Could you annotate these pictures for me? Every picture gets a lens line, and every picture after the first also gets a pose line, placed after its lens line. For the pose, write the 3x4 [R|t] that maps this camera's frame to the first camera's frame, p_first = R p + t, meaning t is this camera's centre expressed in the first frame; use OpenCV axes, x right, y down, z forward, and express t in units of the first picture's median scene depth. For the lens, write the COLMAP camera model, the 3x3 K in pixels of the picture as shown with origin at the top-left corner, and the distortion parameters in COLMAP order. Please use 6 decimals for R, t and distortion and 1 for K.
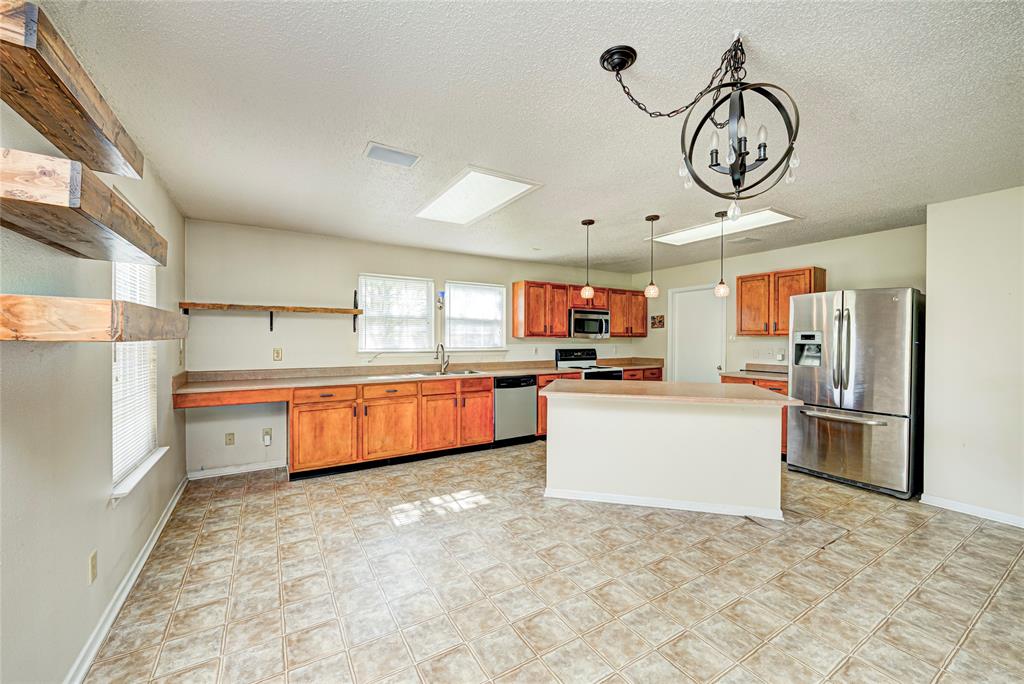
lens RADIAL K [[401.5, 0, 513.6], [0, 401.5, 342.1], [0, 0, 1]] dist [0.000406, -0.000364]
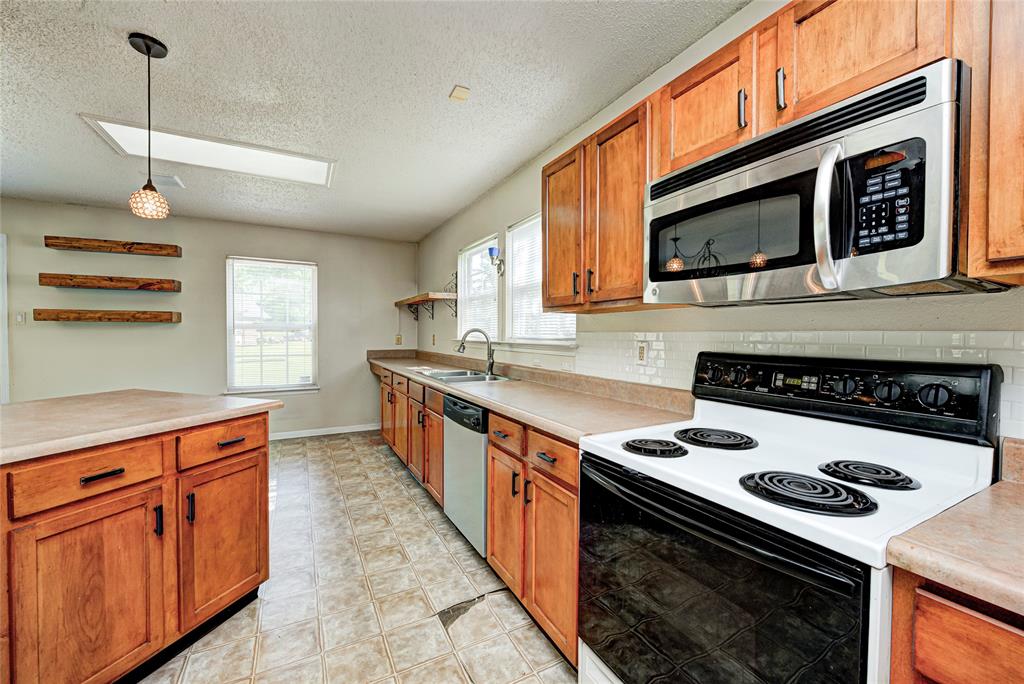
lens RADIAL K [[401.5, 0, 513.6], [0, 401.5, 342.1], [0, 0, 1]] dist [0.000406, -0.000364]
pose [[-0.057886, 0.015051, -0.998210, 0.465867], [-0.018909, 0.999690, 0.016170, 0.012182], [0.998144, 0.019811, -0.057584, 1.092862]]
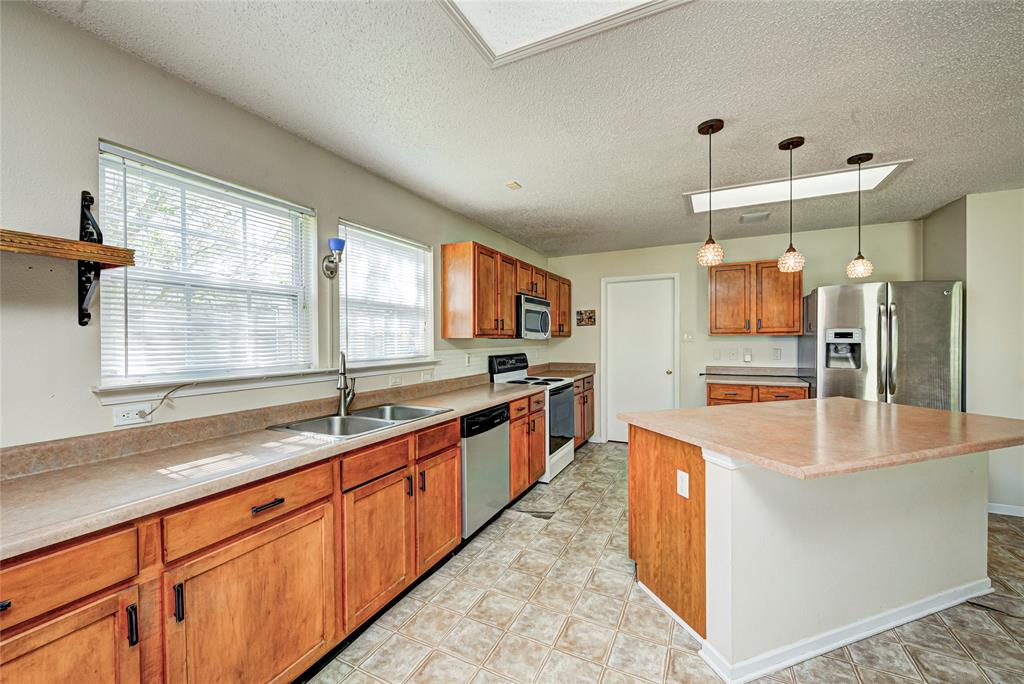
lens RADIAL K [[401.5, 0, 513.6], [0, 401.5, 342.1], [0, 0, 1]] dist [0.000406, -0.000364]
pose [[0.845788, -0.012882, 0.533364, -0.259268], [0.014063, 0.999899, 0.001850, -0.007243], [-0.533334, 0.005936, 0.845884, 0.519768]]
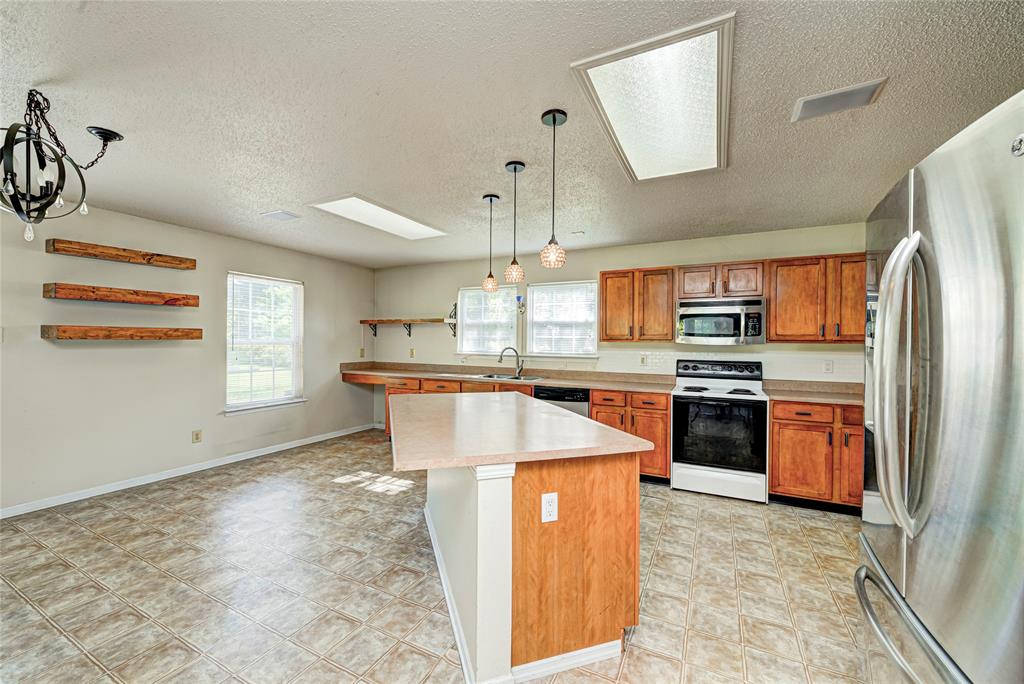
lens RADIAL K [[401.5, 0, 513.6], [0, 401.5, 342.1], [0, 0, 1]] dist [0.000406, -0.000364]
pose [[0.521510, 0.000713, -0.853245, 0.684127], [-0.018627, 0.999771, -0.010550, -0.000204], [0.853042, 0.021395, 0.521403, 0.475959]]
